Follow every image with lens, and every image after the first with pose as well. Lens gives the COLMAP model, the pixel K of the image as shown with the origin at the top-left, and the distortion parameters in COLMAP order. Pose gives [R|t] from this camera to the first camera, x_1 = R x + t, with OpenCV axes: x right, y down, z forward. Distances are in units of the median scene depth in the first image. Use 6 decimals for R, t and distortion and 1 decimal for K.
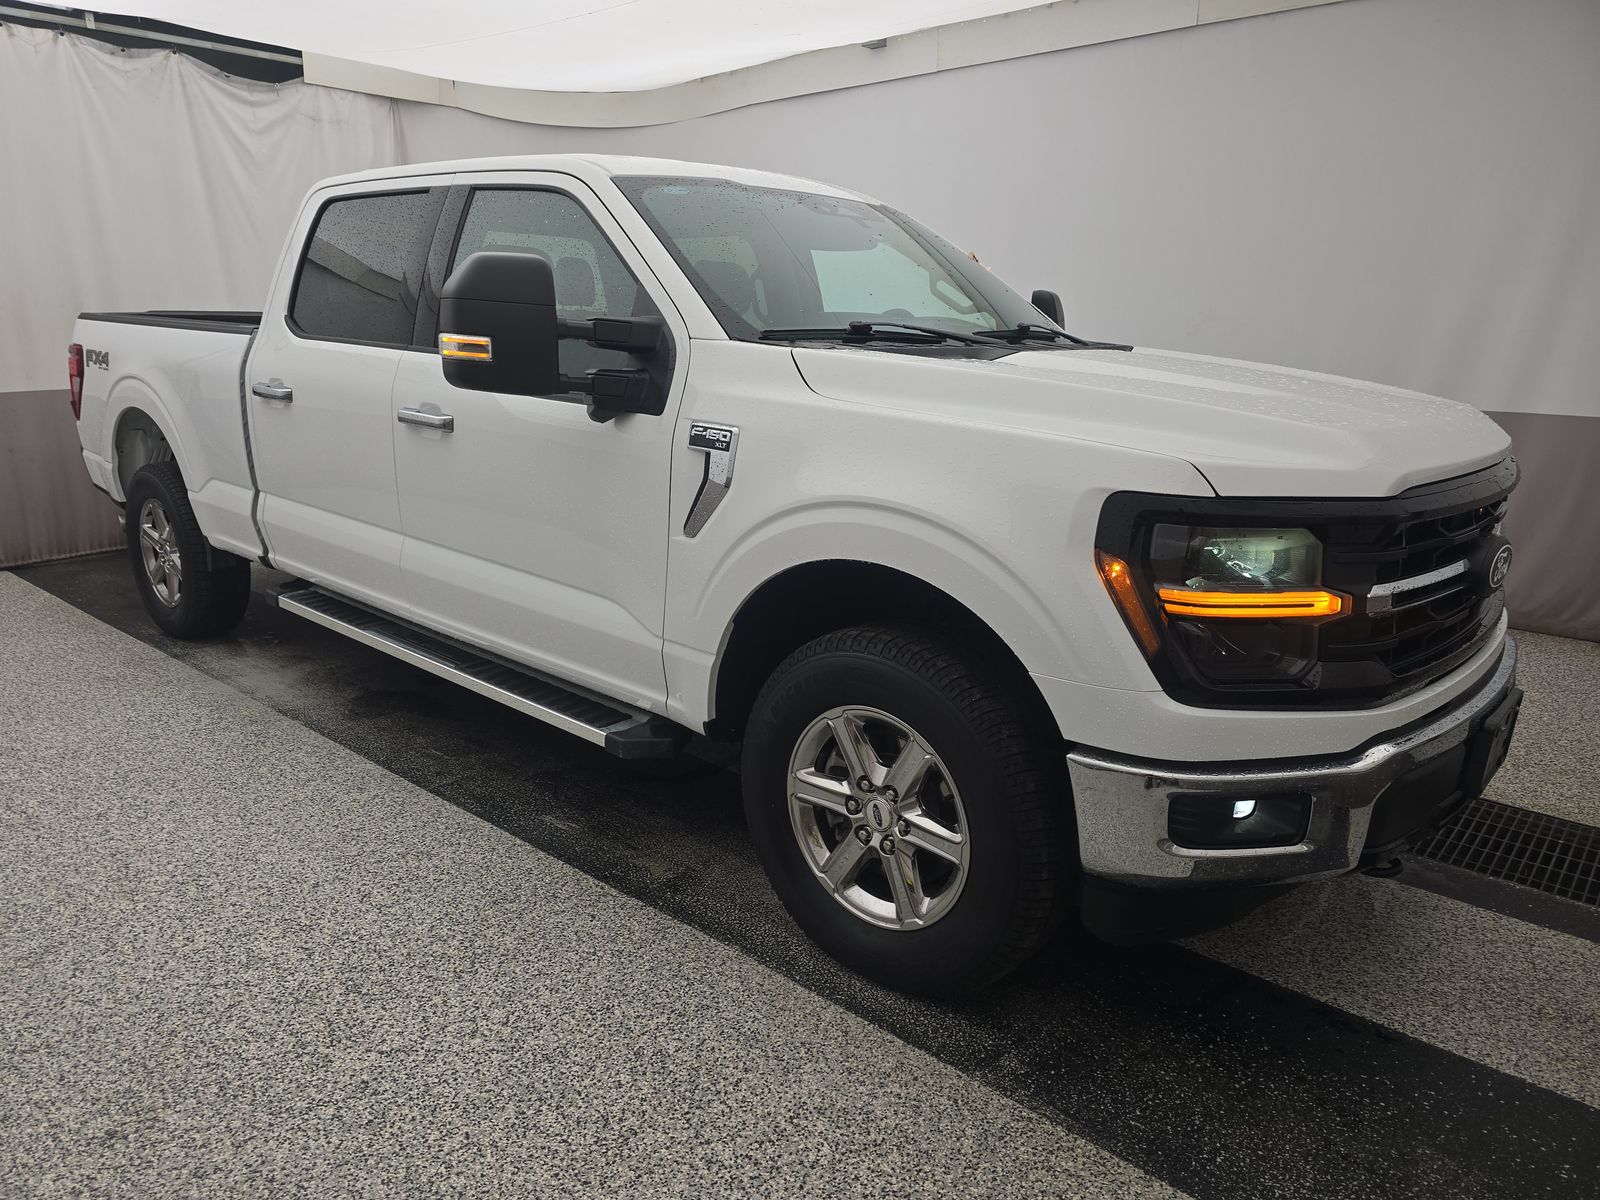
lens RADIAL K [[1101.8, 0, 800.0], [0, 1101.8, 600.0], [0, 0, 1]] dist [0.005812, -0.006165]
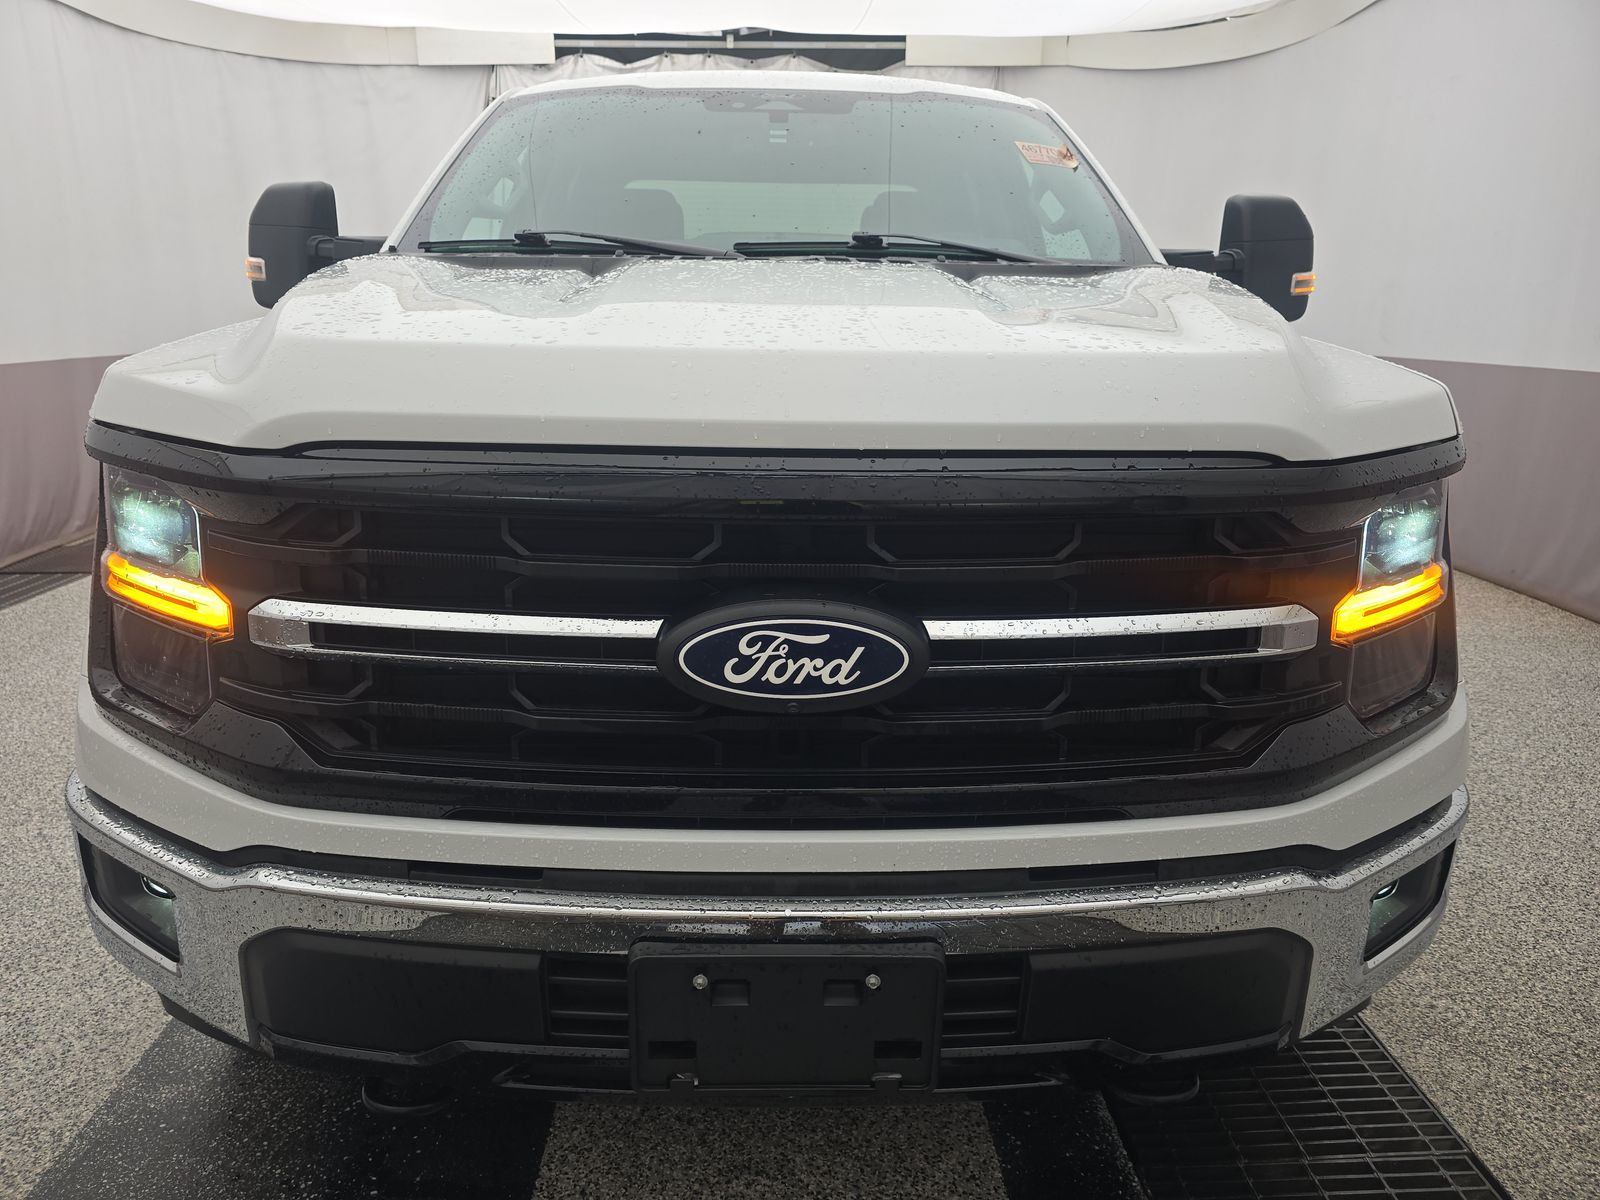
lens RADIAL K [[1101.8, 0, 800.0], [0, 1101.8, 600.0], [0, 0, 1]] dist [0.005812, -0.006165]
pose [[0.673395, 0.183152, -0.716237, 0.381284], [-0.181935, 0.980086, 0.079569, -0.037079], [0.716547, 0.076728, 0.693306, 0.266643]]
